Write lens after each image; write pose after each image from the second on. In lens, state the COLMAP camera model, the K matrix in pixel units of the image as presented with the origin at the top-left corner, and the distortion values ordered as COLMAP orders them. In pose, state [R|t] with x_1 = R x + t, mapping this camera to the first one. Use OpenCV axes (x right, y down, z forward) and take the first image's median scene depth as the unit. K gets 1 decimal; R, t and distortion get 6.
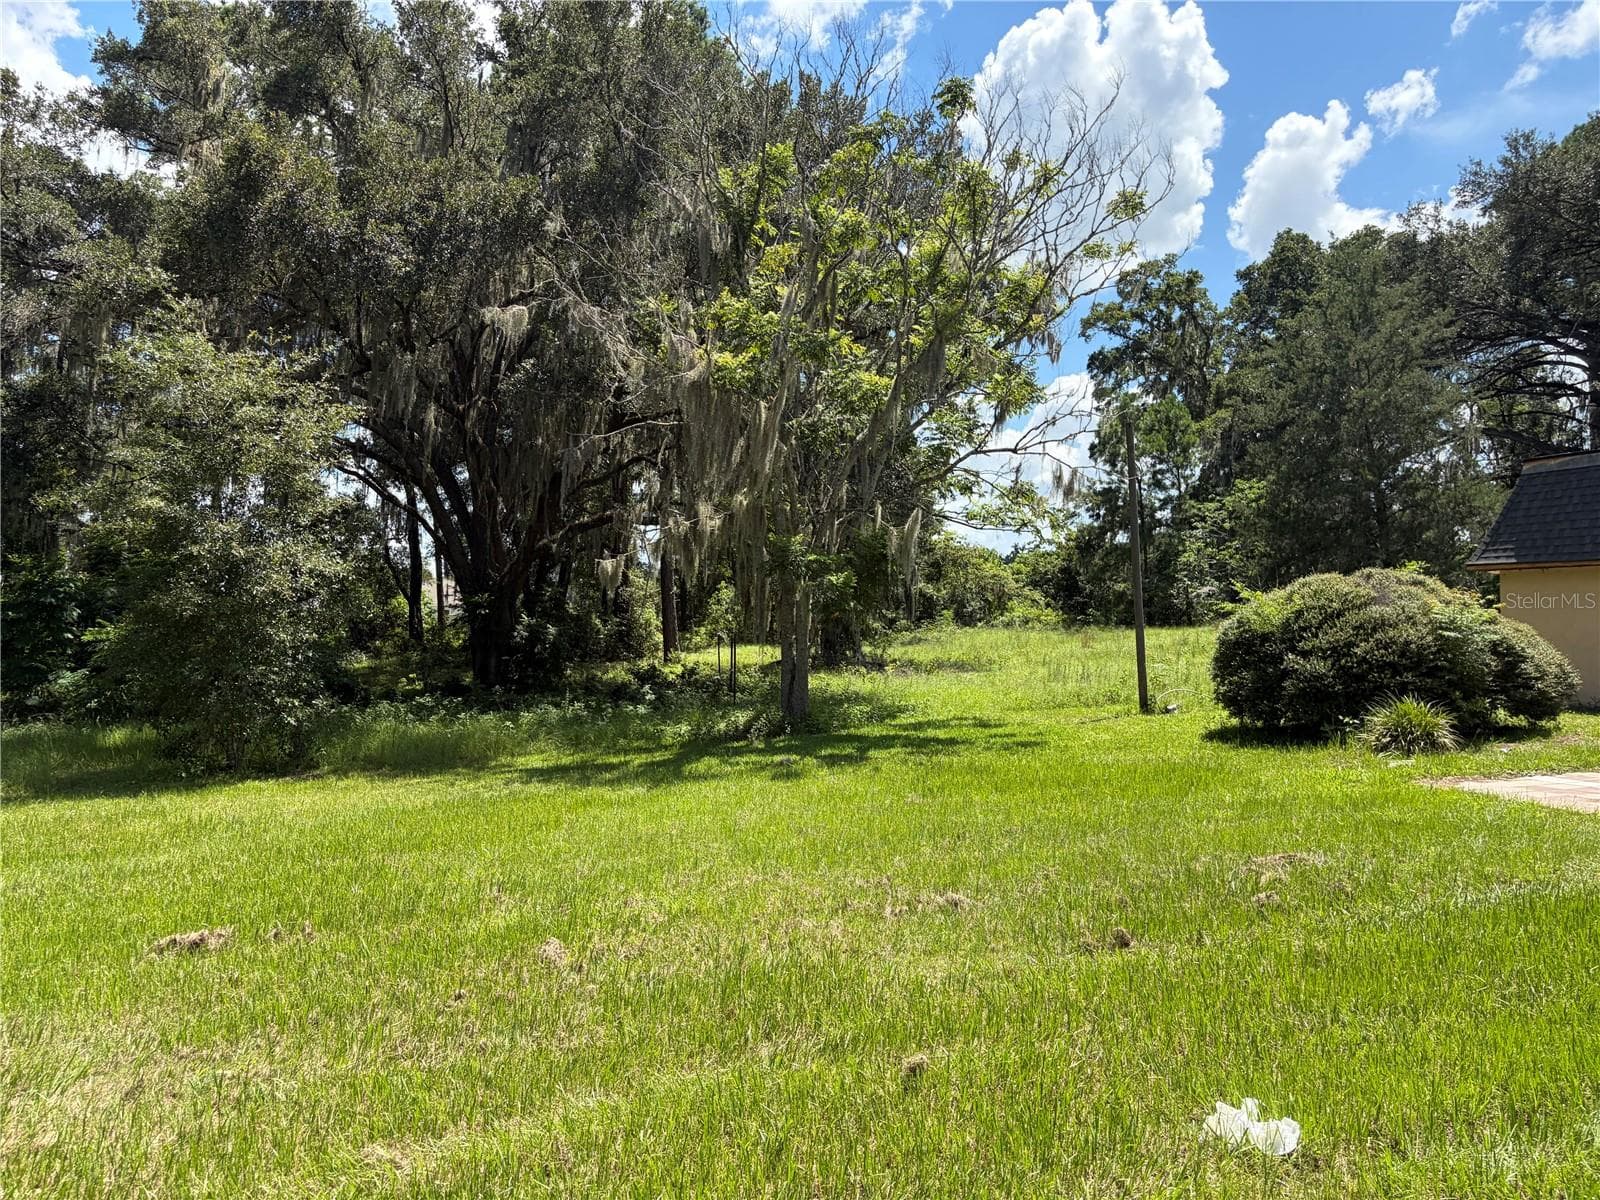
lens RADIAL K [[1157.7, 0, 799.9], [0, 1157.7, 602.8], [0, 0, 1]] dist [-0.000519, -0.000309]
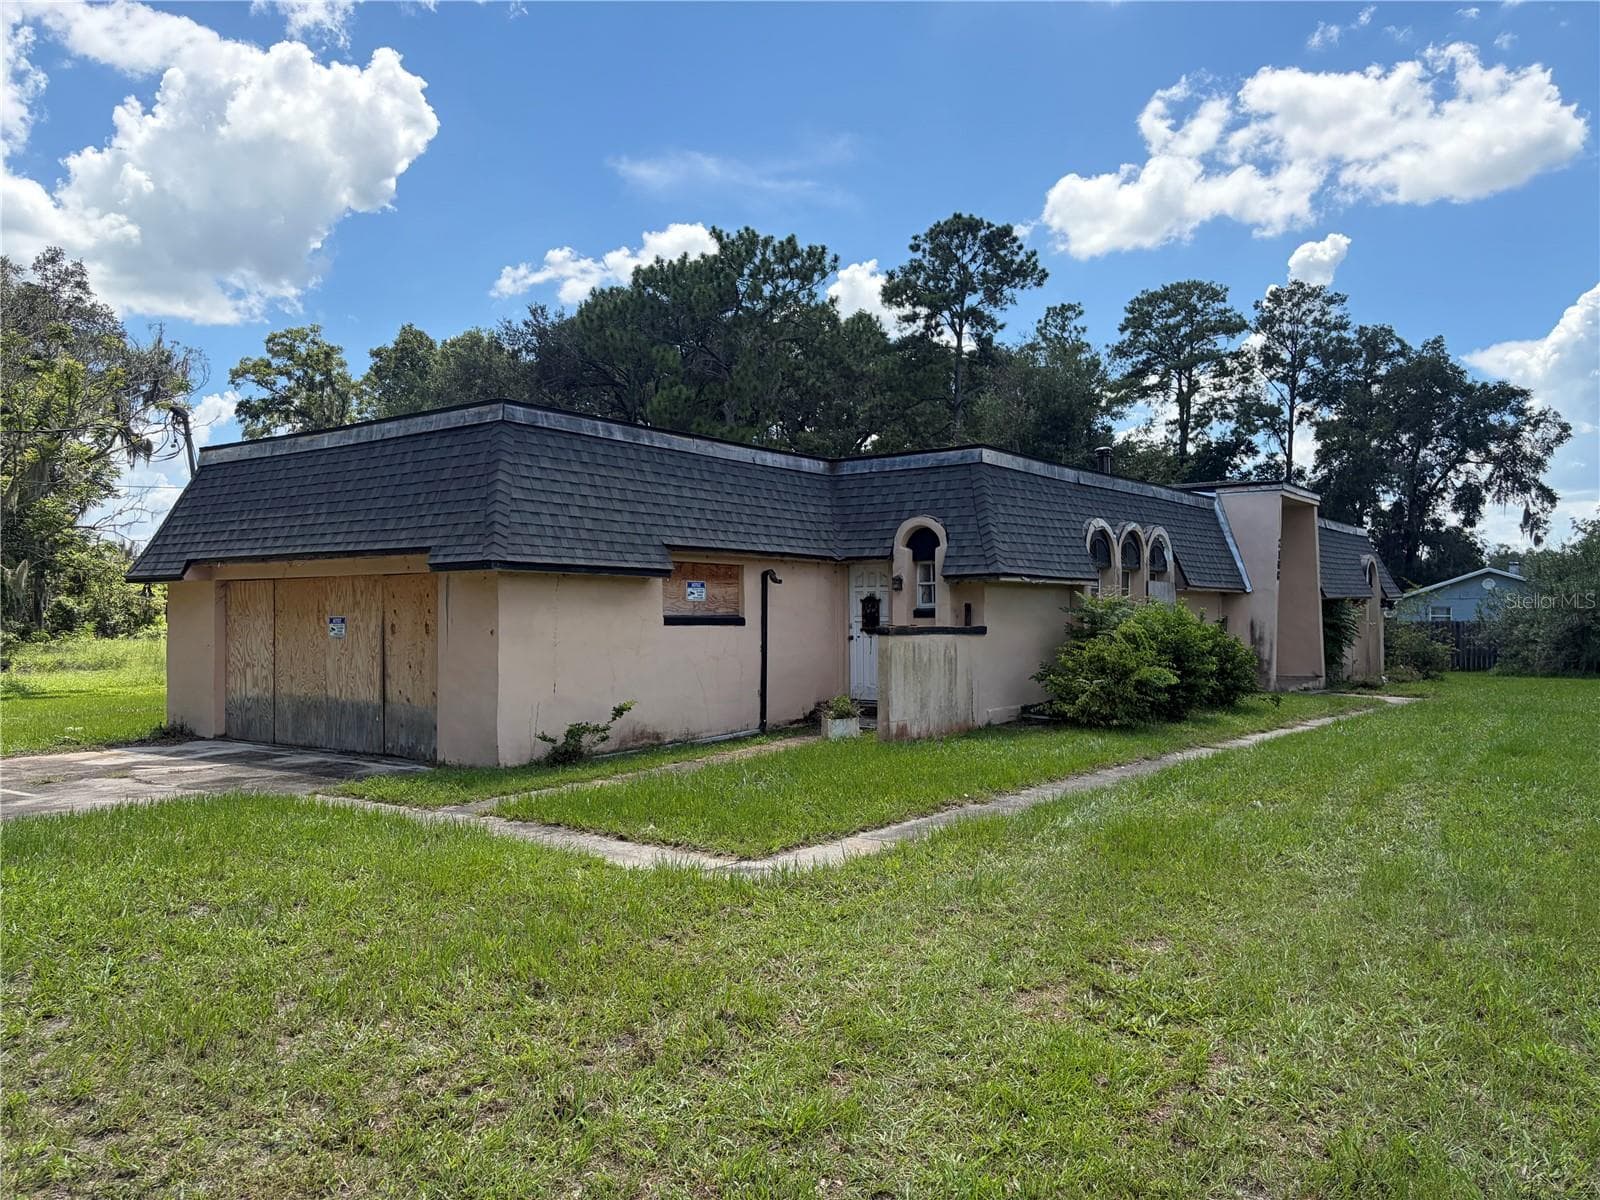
lens RADIAL K [[1219.5, 0, 832.5], [0, 1219.5, 608.1], [0, 0, 1]] dist [0.035150, -0.028230]
pose [[0.795961, 0.019905, 0.605021, -0.013760], [-0.014328, 0.999799, -0.014043, -0.000700], [-0.605179, 0.002509, 0.796086, -0.331040]]
